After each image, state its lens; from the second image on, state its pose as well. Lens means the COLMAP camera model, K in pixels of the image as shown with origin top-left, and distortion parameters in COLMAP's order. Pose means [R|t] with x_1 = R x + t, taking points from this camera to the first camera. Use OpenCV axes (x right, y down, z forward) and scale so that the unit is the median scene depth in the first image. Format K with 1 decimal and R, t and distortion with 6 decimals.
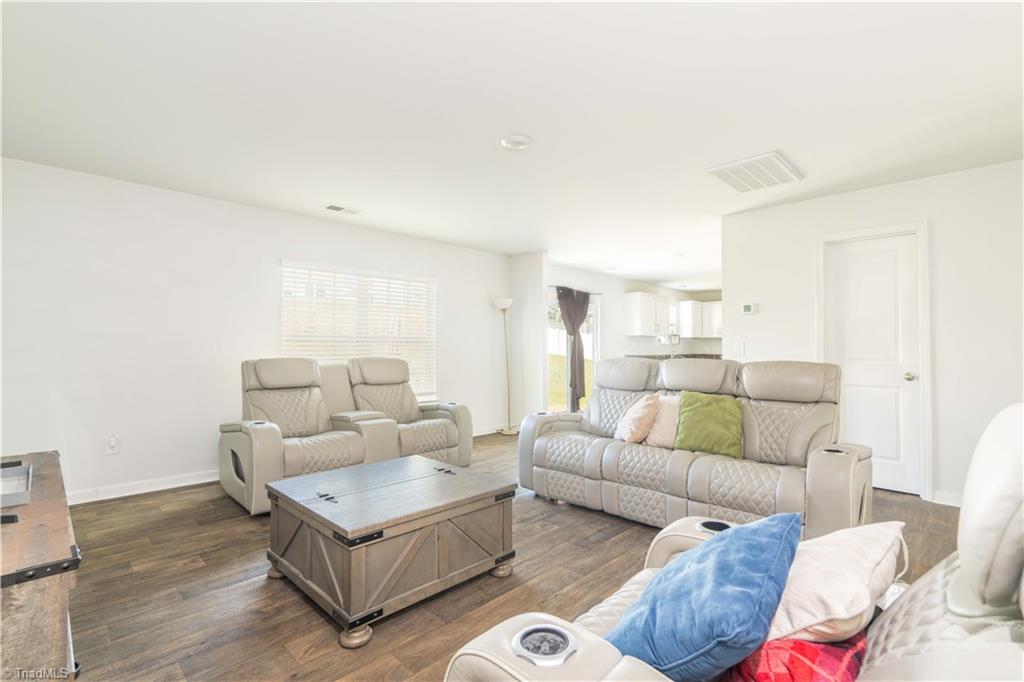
lens RADIAL K [[471.7, 0, 512.6], [0, 471.7, 344.5], [0, 0, 1]] dist [0.000566, 0.000166]
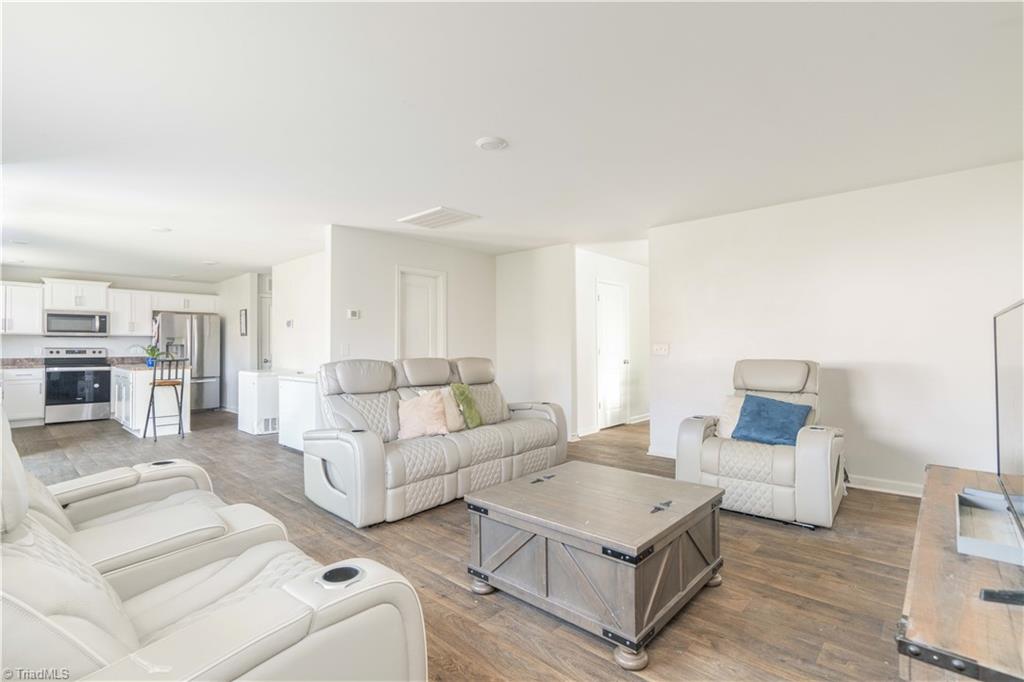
lens RADIAL K [[471.7, 0, 515.6], [0, 471.7, 340.8], [0, 0, 1]] dist [0.000566, 0.000166]
pose [[-0.041921, 0.008744, 0.999083, -0.904377], [-0.005950, 0.999942, -0.009001, -0.004798], [-0.999103, -0.006322, -0.041867, 0.898123]]
